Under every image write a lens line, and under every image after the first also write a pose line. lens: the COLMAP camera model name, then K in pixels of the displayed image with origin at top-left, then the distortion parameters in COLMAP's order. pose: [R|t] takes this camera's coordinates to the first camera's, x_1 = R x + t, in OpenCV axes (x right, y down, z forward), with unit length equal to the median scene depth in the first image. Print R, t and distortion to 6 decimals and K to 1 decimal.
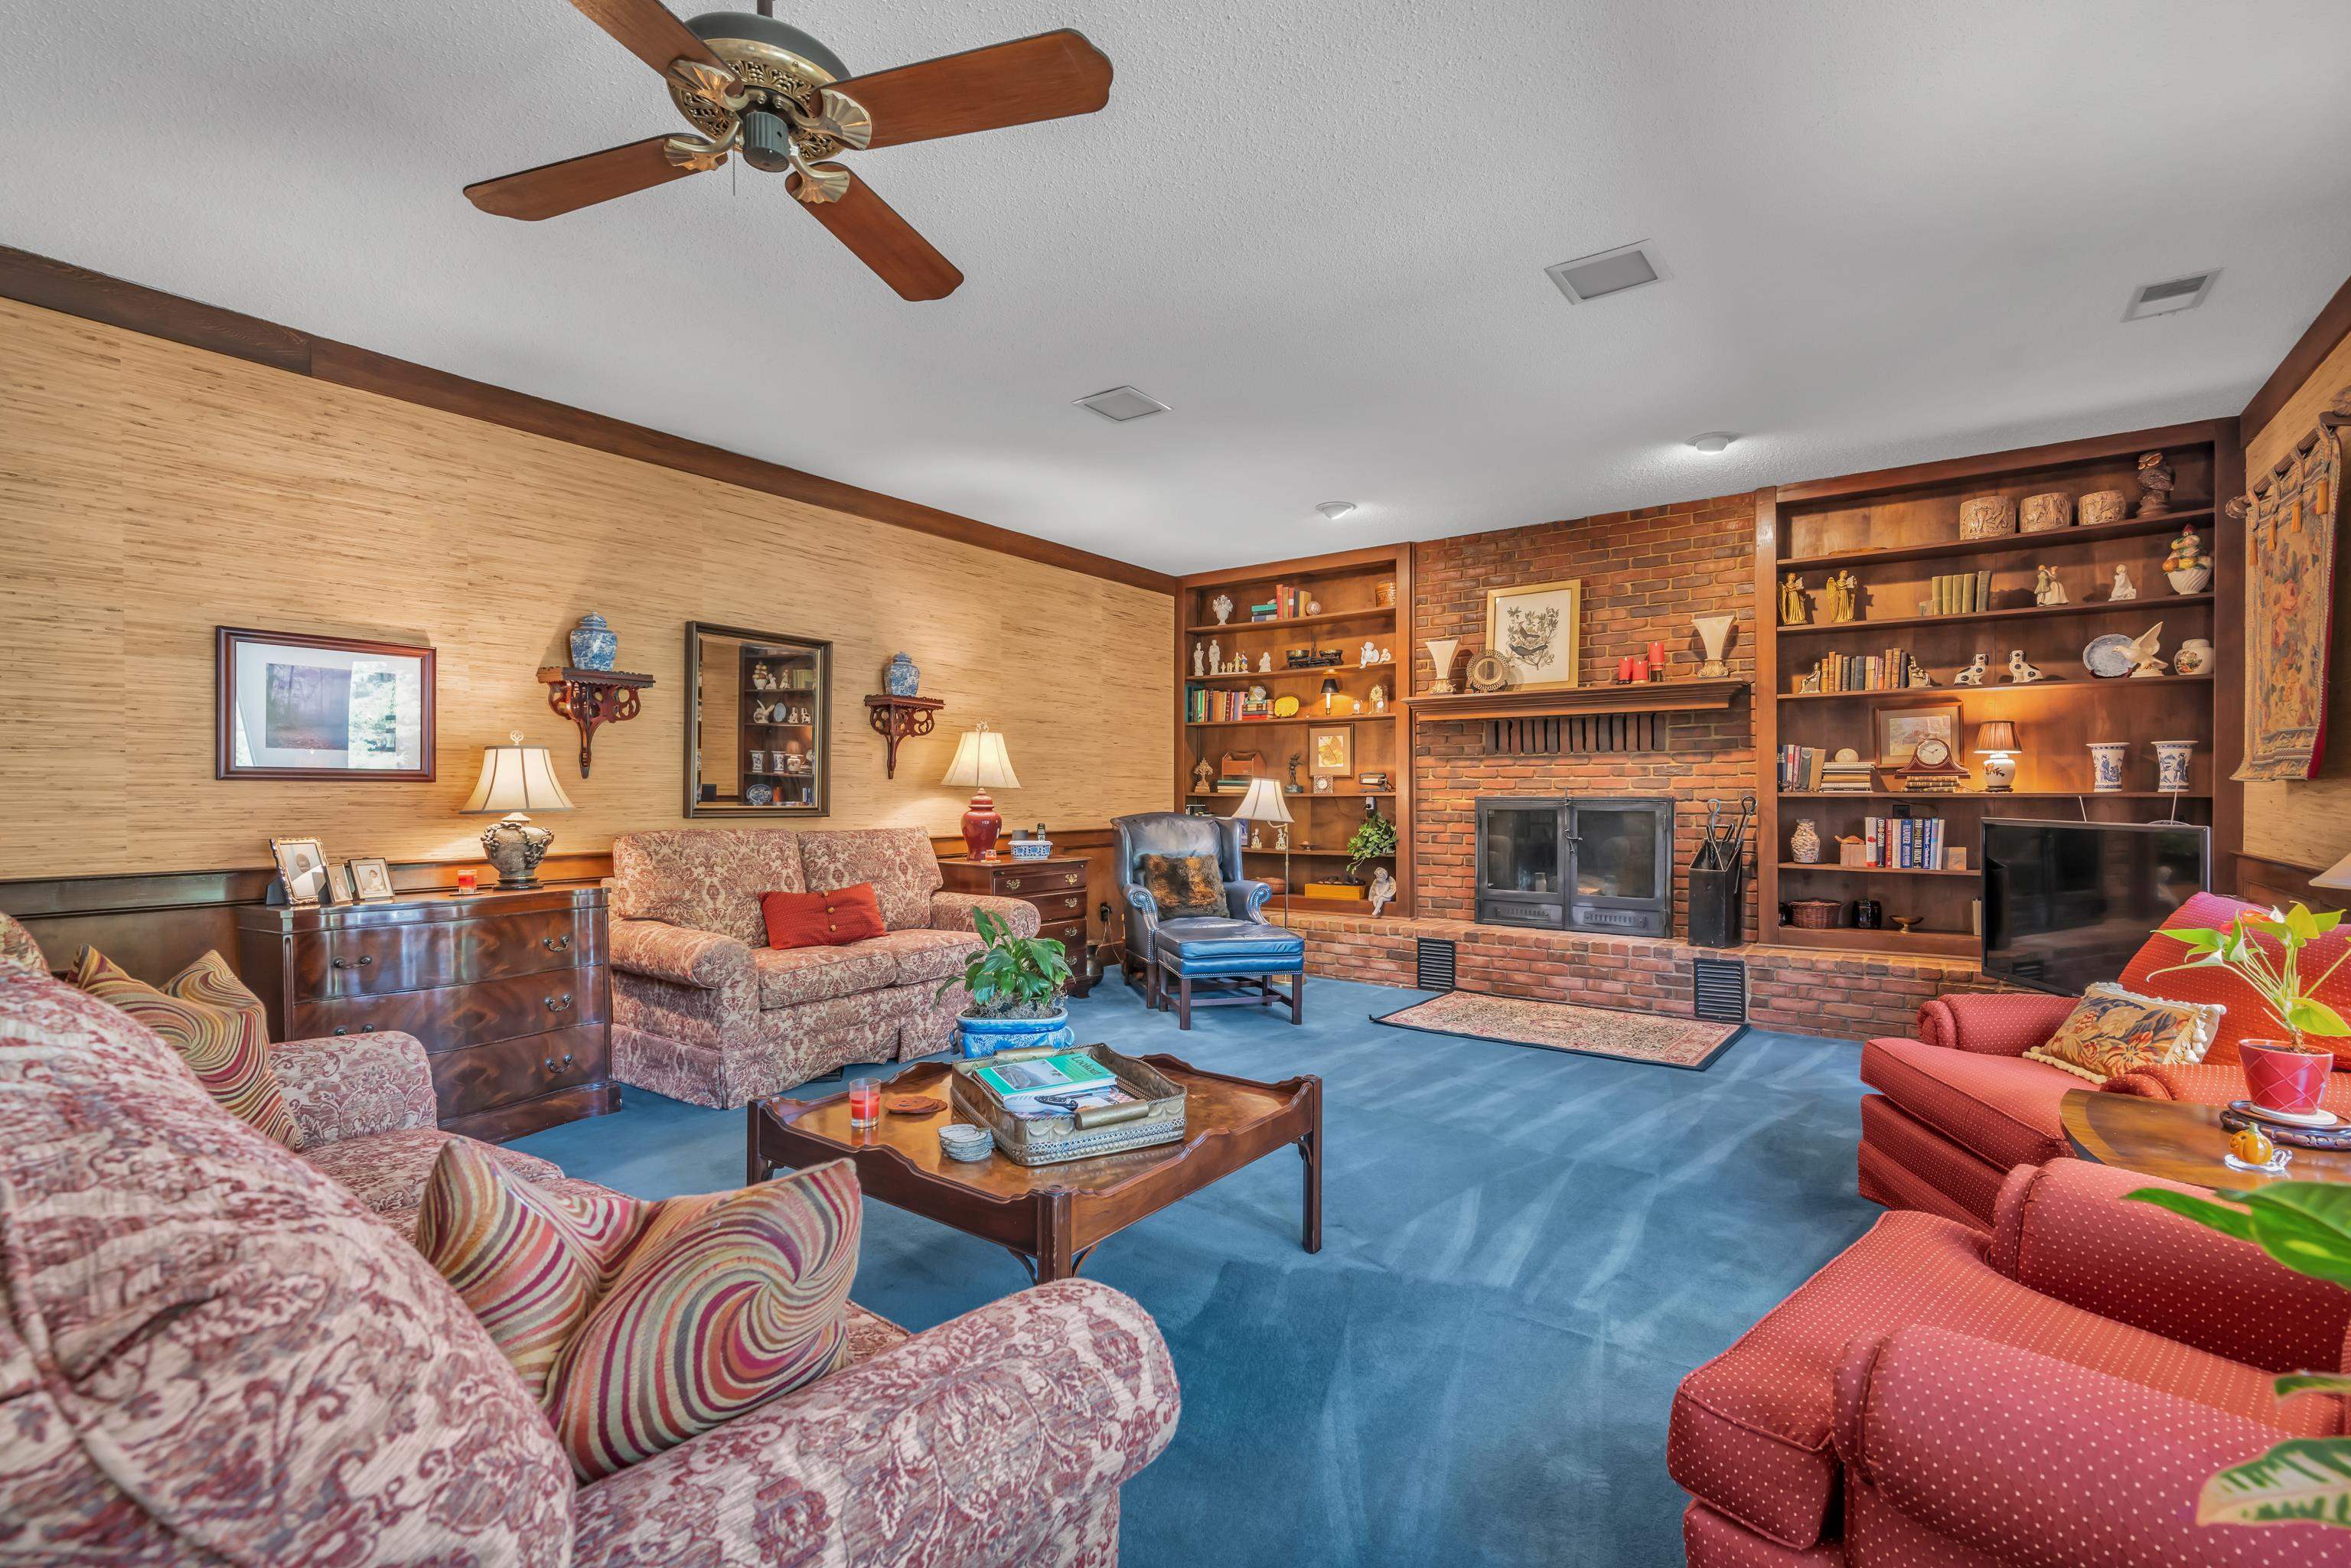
lens RADIAL K [[1052.4, 0, 1150.5], [0, 1052.4, 804.0], [0, 0, 1]] dist [0.001493, 0.000113]
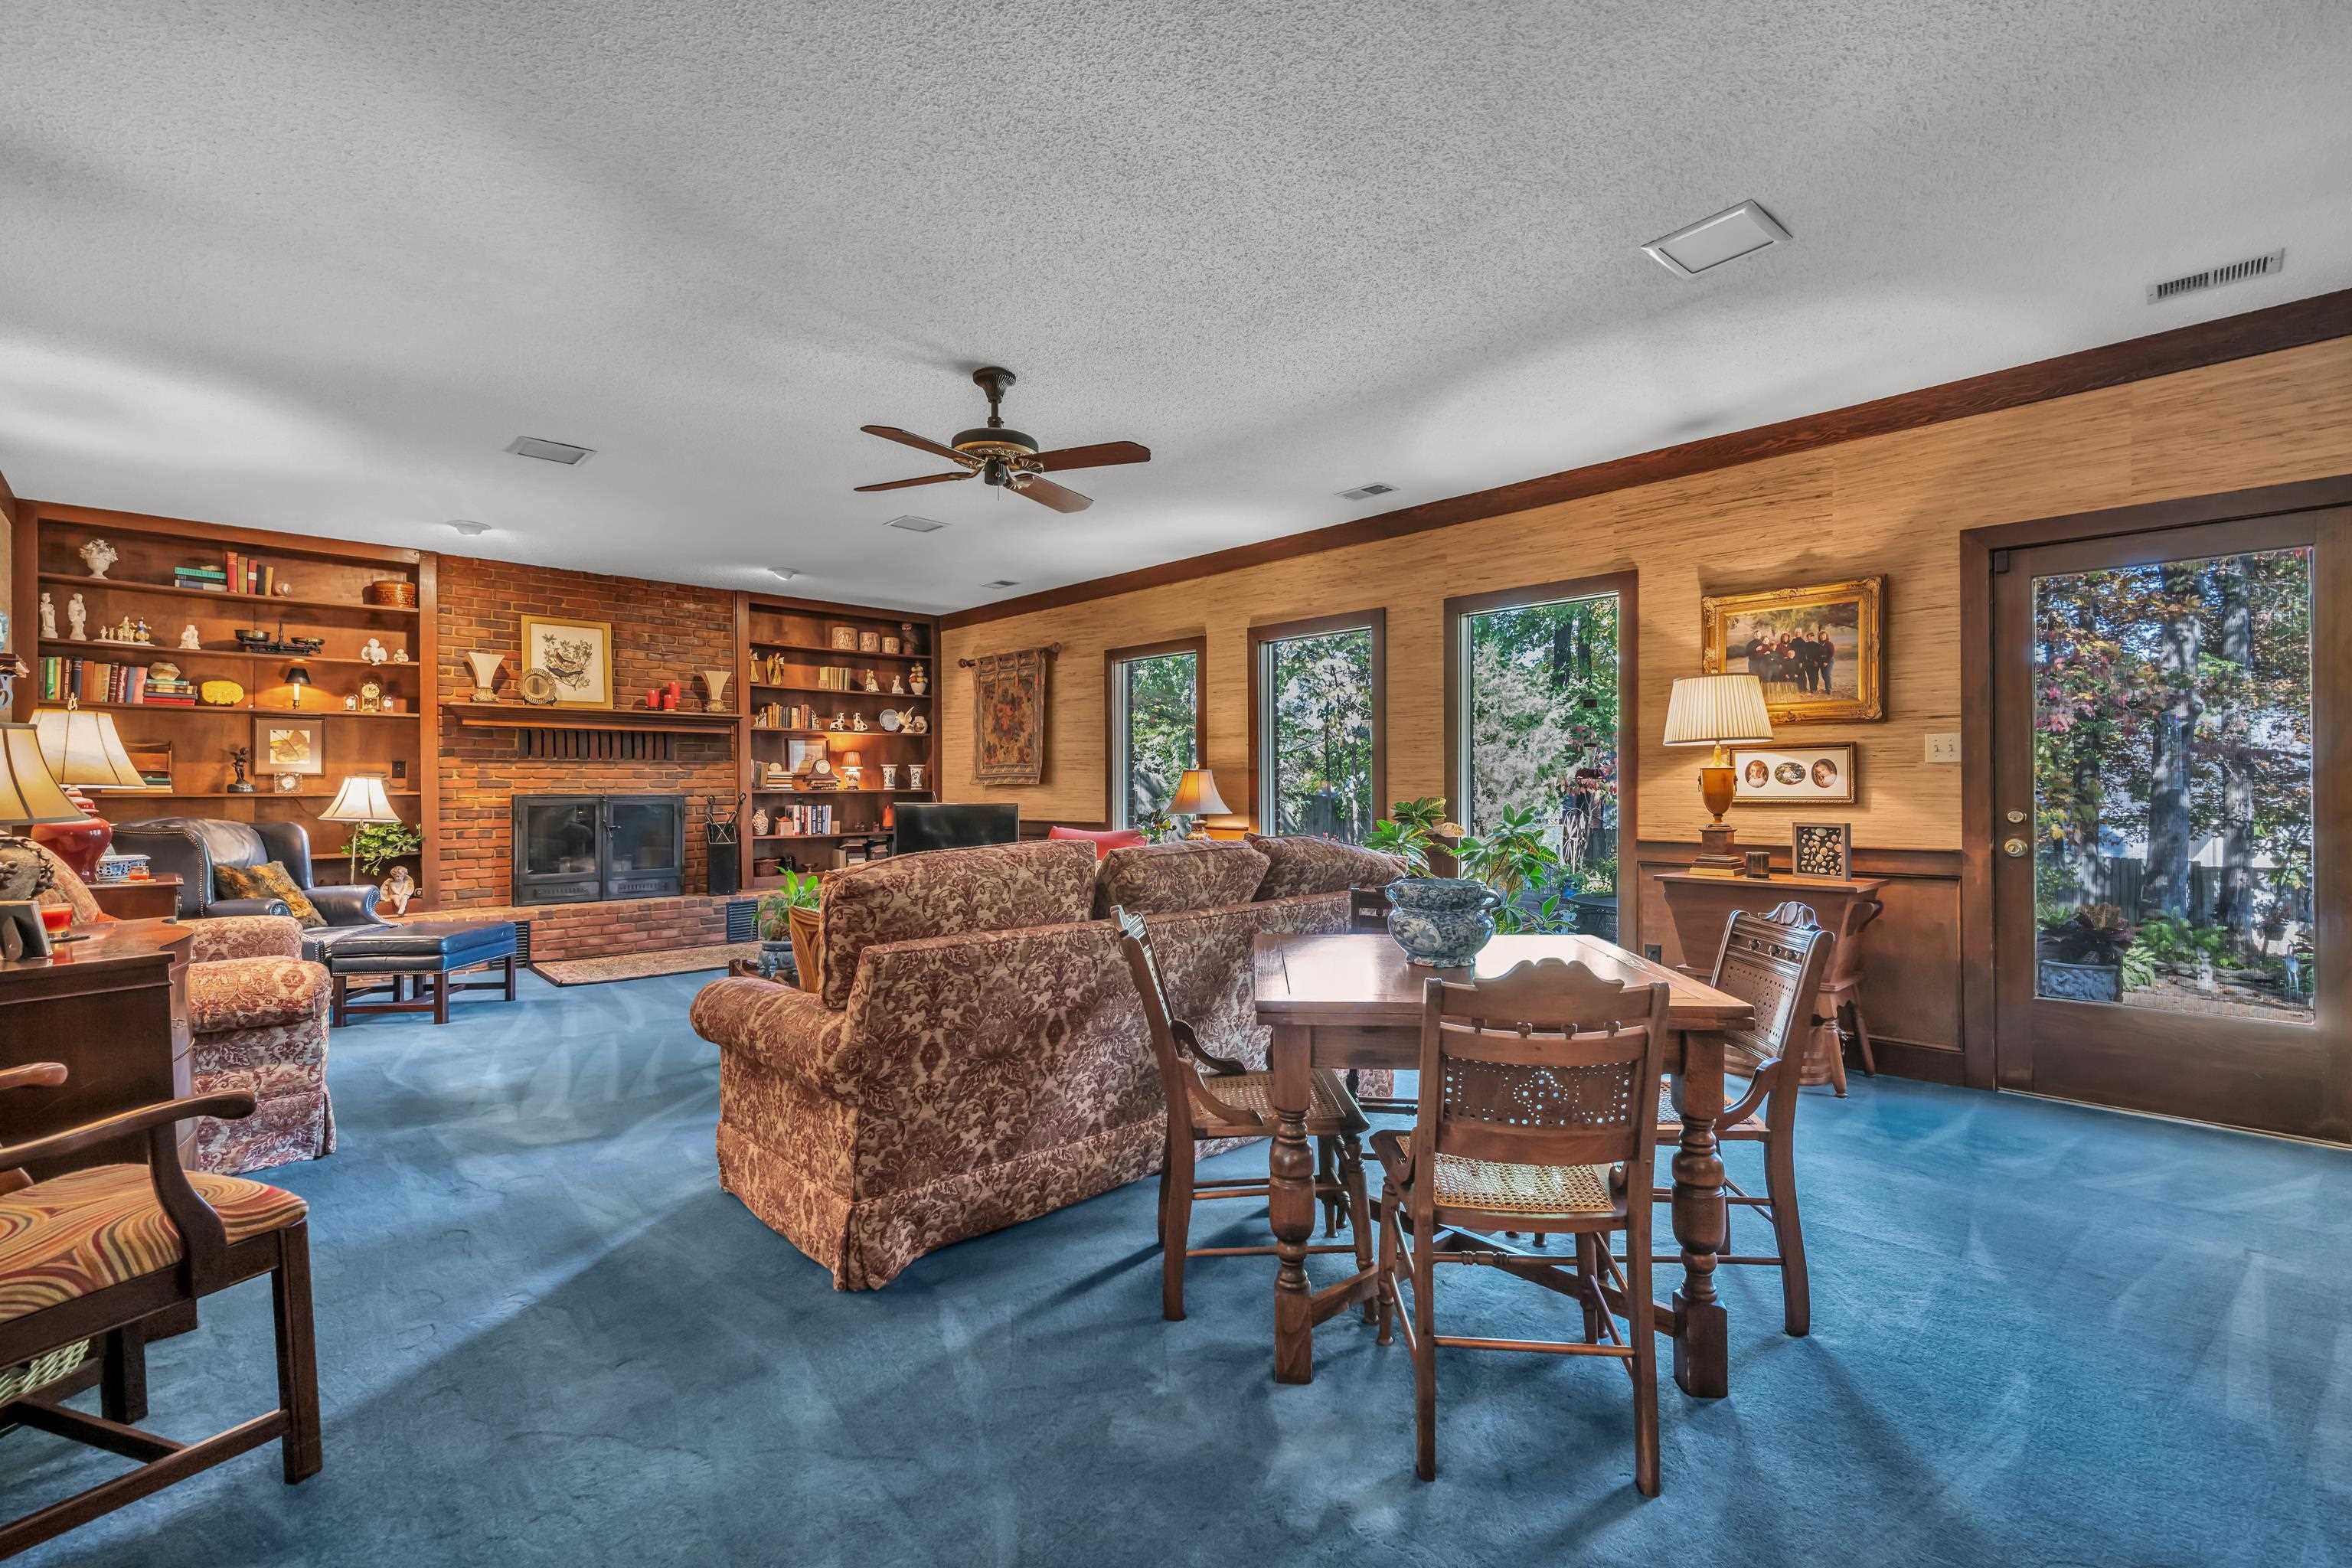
lens RADIAL K [[1052.9, 0, 1226.6], [0, 1052.9, 782.7], [0, 0, 1]] dist [0.001493, 0.000113]
pose [[0.133781, 0.005254, 0.990997, -0.779204], [0.015285, 0.999856, -0.007365, -0.000282], [-0.990893, 0.016133, 0.133681, 0.096422]]
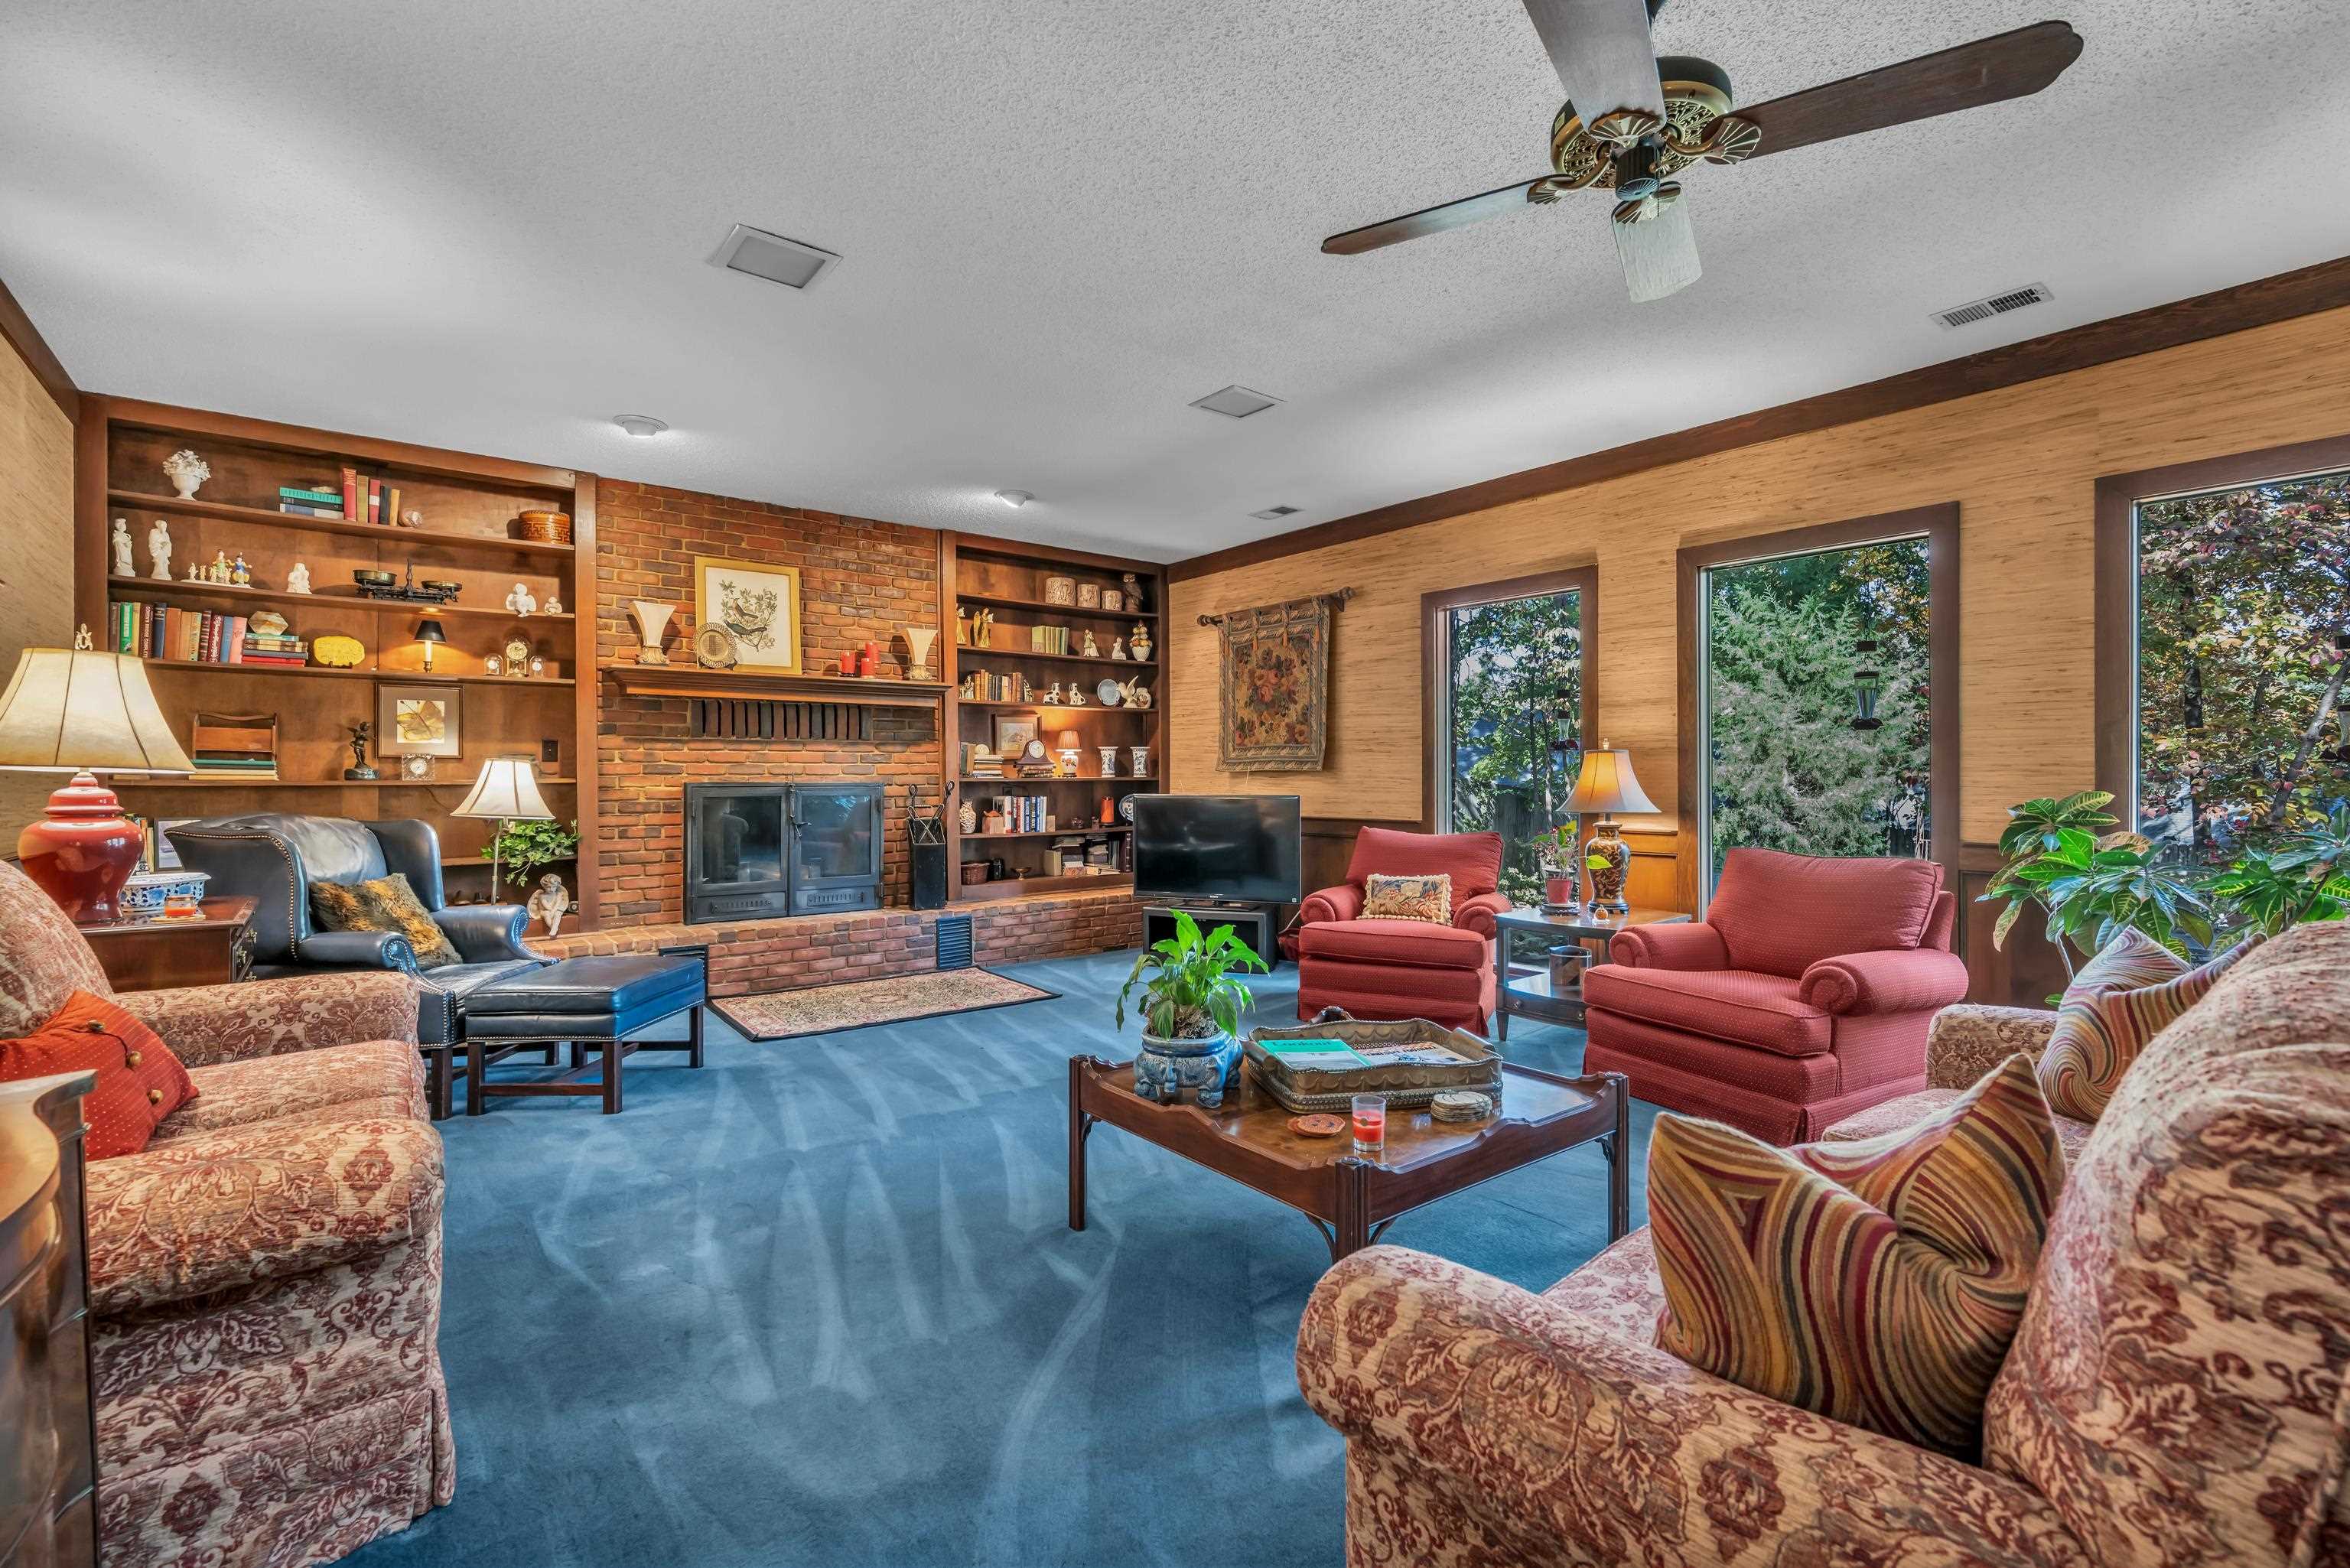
lens RADIAL K [[1051.9, 0, 1222.6], [0, 1051.9, 773.5], [0, 0, 1]] dist [0.001493, 0.000113]
pose [[0.223154, 0.002834, 0.974779, -0.504746], [0.013227, 0.999895, -0.005935, -0.004366], [-0.974693, 0.014218, 0.223093, 0.389352]]
